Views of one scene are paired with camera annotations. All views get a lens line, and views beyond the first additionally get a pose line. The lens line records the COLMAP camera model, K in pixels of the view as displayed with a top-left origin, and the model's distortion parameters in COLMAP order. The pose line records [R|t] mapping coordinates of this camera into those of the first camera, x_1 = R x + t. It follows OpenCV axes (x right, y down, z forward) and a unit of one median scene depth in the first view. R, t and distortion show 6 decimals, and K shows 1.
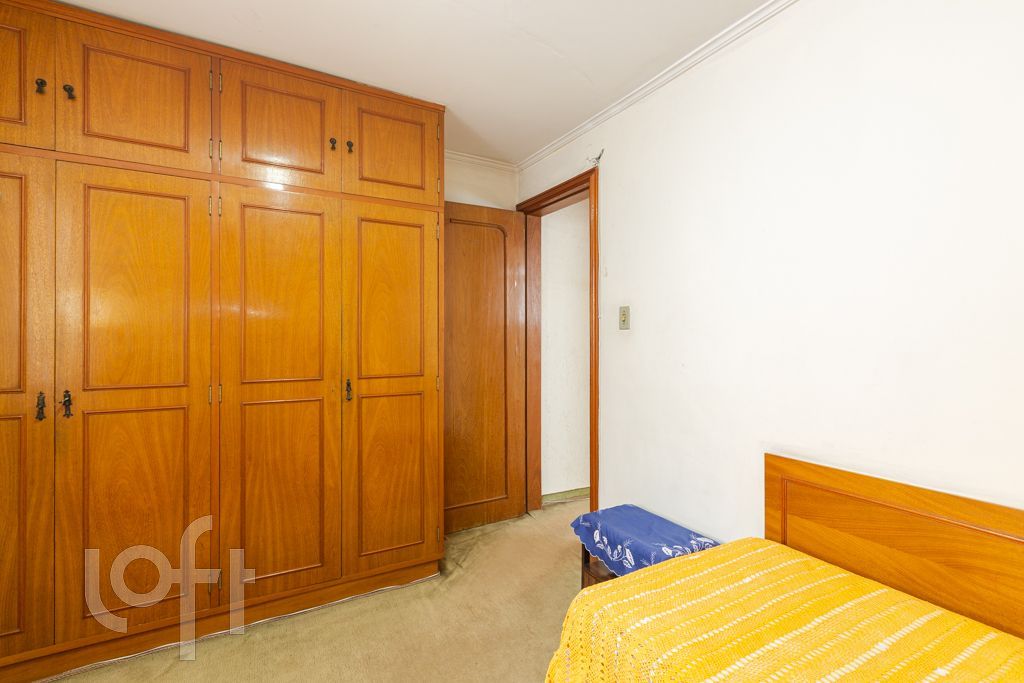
lens RADIAL K [[462.6, 0, 511.3], [0, 462.6, 327.7], [0, 0, 1]] dist [-0.000627, -0.000307]
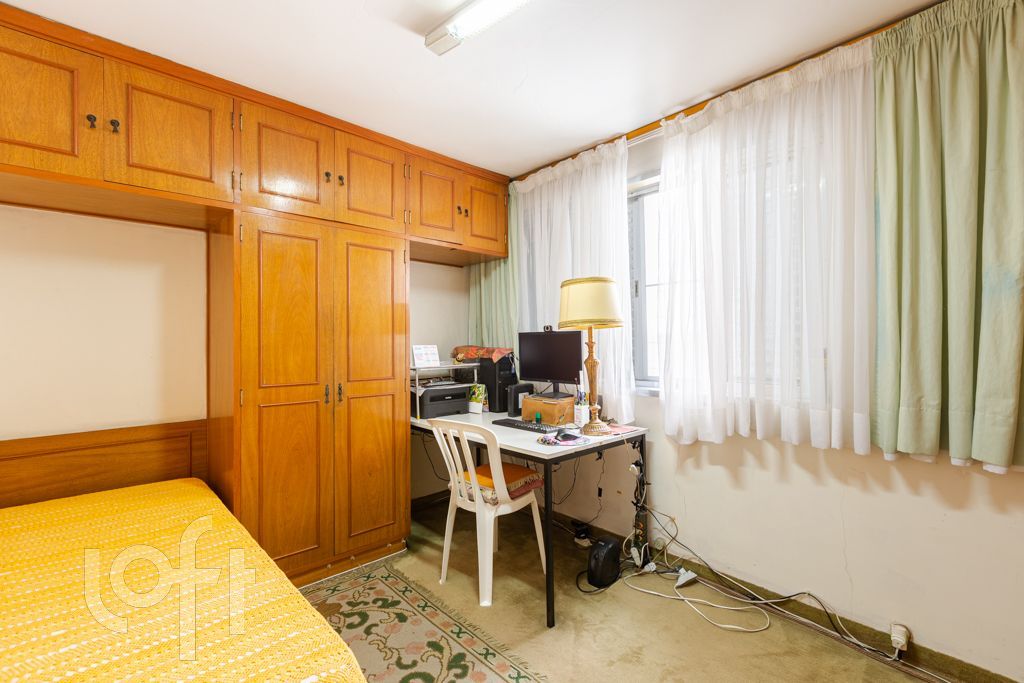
lens RADIAL K [[418.8, 0, 512.0], [0, 418.8, 341.5], [0, 0, 1]] dist [-0.030996, -0.000053]
pose [[0.975835, -0.013061, 0.218117, -0.211094], [0.010331, 0.999853, 0.013651, -0.003021], [-0.218263, -0.011068, 0.975827, -0.121812]]
